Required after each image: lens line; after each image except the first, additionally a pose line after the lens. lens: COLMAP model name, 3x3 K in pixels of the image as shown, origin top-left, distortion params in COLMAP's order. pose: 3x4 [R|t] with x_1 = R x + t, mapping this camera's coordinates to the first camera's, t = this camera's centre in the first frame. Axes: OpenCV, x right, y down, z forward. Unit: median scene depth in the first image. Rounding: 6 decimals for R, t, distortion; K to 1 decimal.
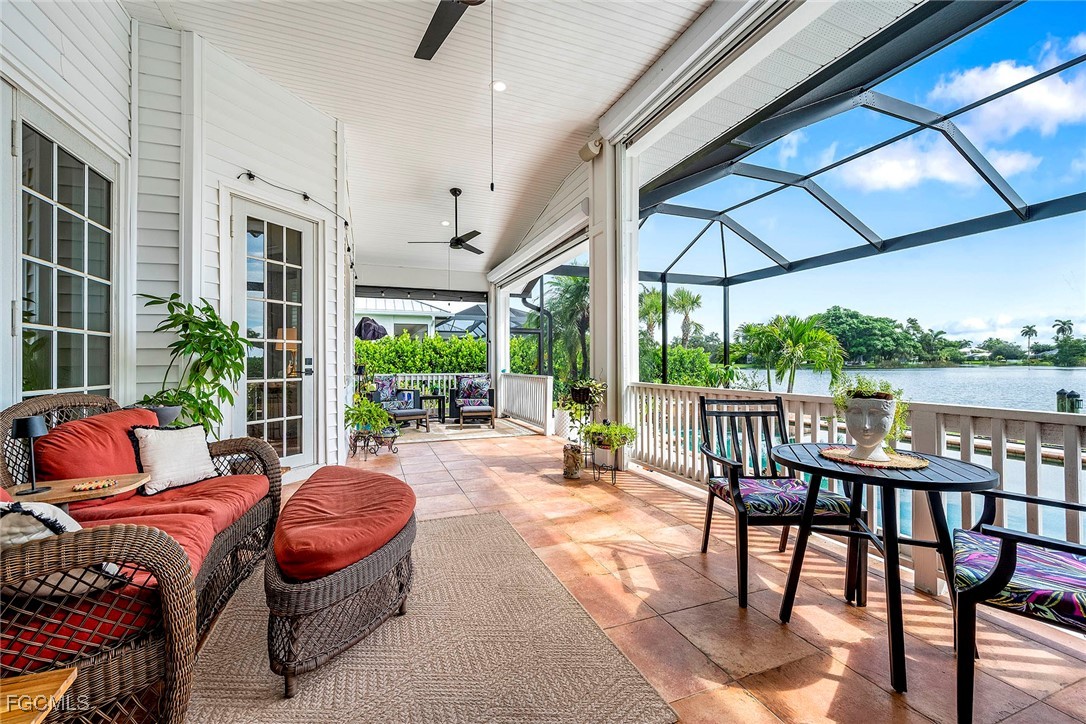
lens RADIAL K [[431.9, 0, 542.7], [0, 431.9, 356.6], [0, 0, 1]] dist [-0.003152, -0.000395]
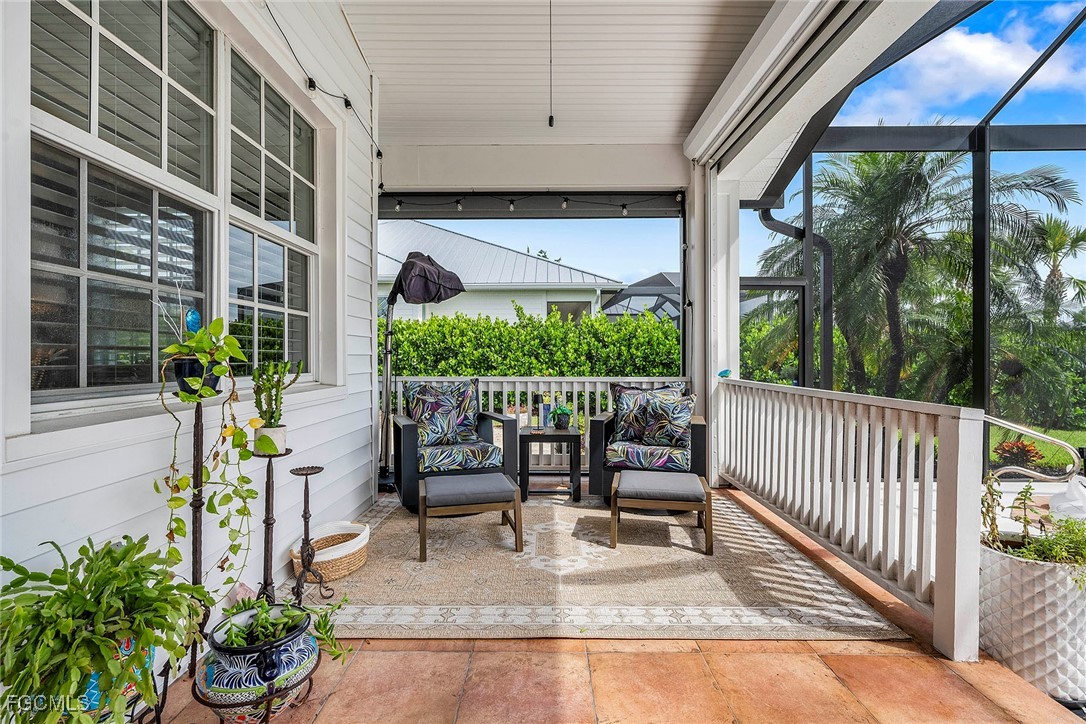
lens RADIAL K [[507.6, 0, 550.5], [0, 507.6, 354.9], [0, 0, 1]] dist [-0.004684, 0.000181]
pose [[0.934420, 0.002929, -0.356160, -0.018084], [0.001700, 0.999918, 0.012683, 0.002077], [0.356168, -0.012457, 0.934339, 0.120107]]
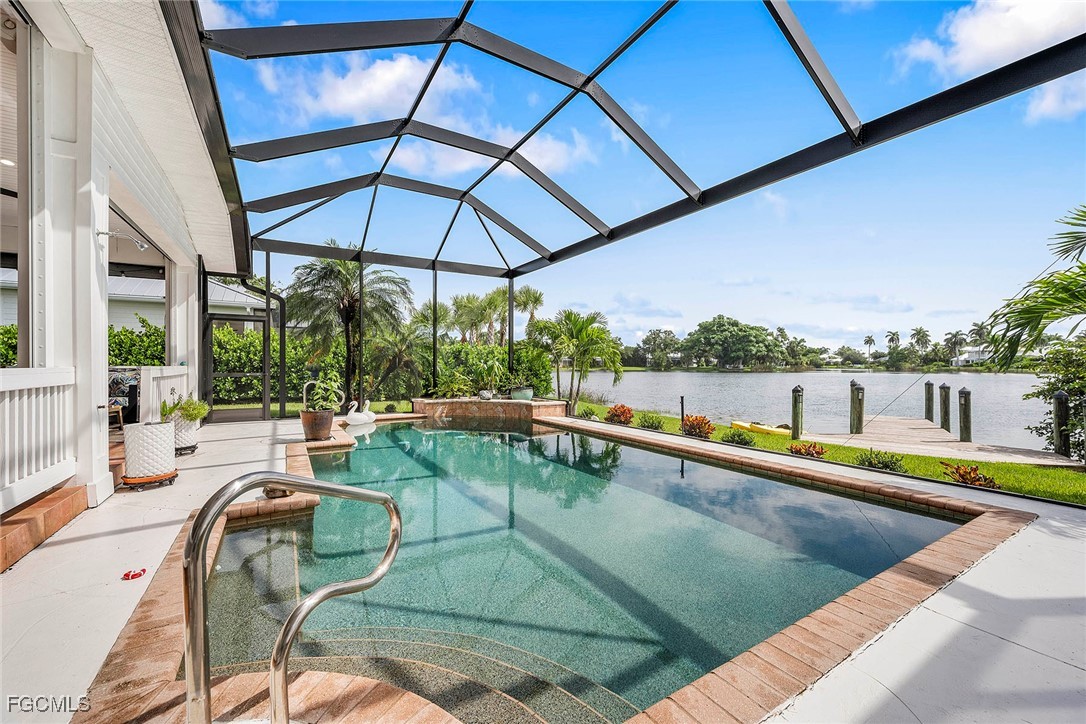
lens RADIAL K [[431.9, 0, 527.4], [0, 431.9, 369.6], [0, 0, 1]] dist [-0.003152, -0.000395]
pose [[0.984483, 0.003965, 0.175434, 0.101448], [-0.008332, 0.999673, 0.024167, 0.004901], [-0.175281, -0.025254, 0.984195, 0.018149]]
